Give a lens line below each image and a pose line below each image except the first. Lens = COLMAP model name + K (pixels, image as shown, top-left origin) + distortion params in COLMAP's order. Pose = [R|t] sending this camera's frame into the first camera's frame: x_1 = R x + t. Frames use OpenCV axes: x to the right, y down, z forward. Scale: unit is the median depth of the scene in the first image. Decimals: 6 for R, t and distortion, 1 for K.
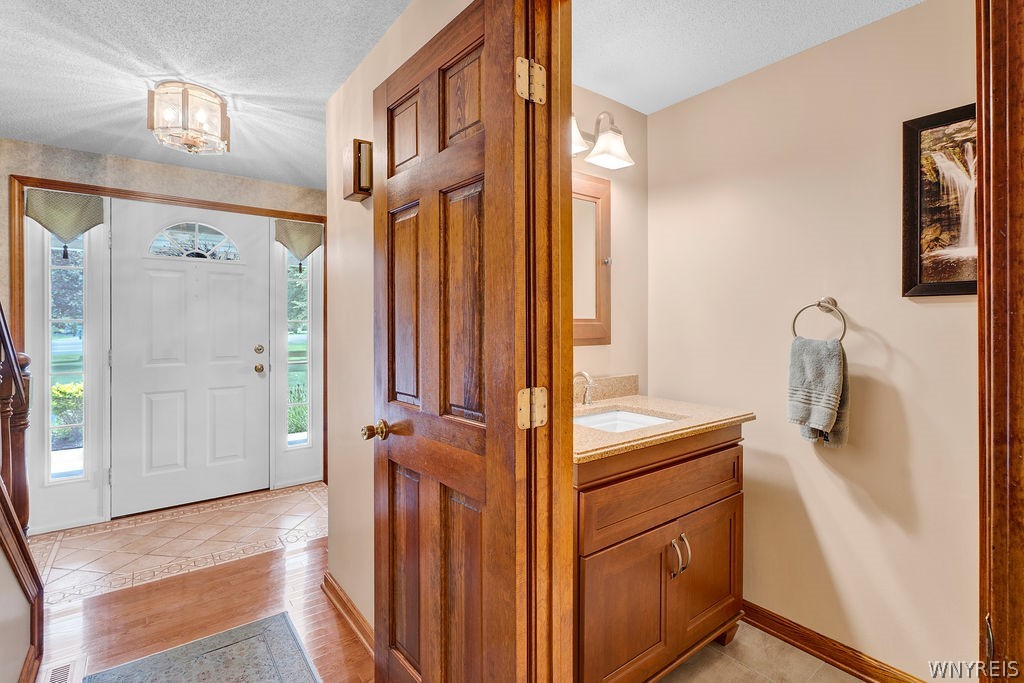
lens RADIAL K [[469.2, 0, 501.7], [0, 469.2, 326.0], [0, 0, 1]] dist [0.009068, 0.002354]
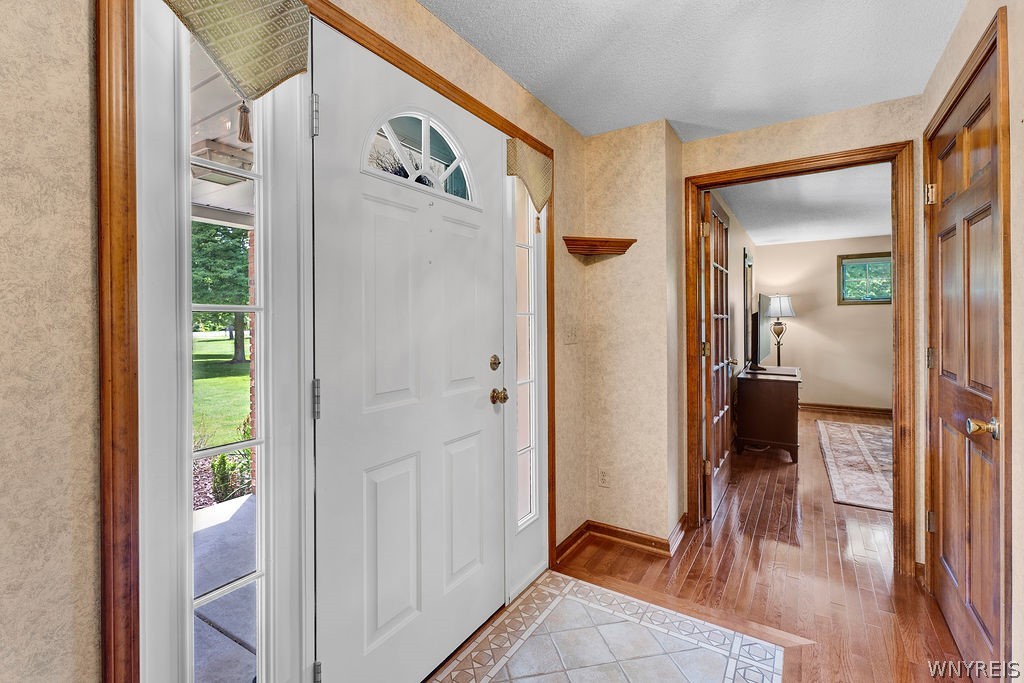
lens RADIAL K [[469.2, 0, 540.9], [0, 469.2, 319.4], [0, 0, 1]] dist [0.009068, 0.002354]
pose [[0.932910, -0.004666, 0.360078, -0.642361], [0.006378, 0.999973, -0.003566, -0.000024], [-0.360052, 0.005623, 0.932915, 0.436286]]
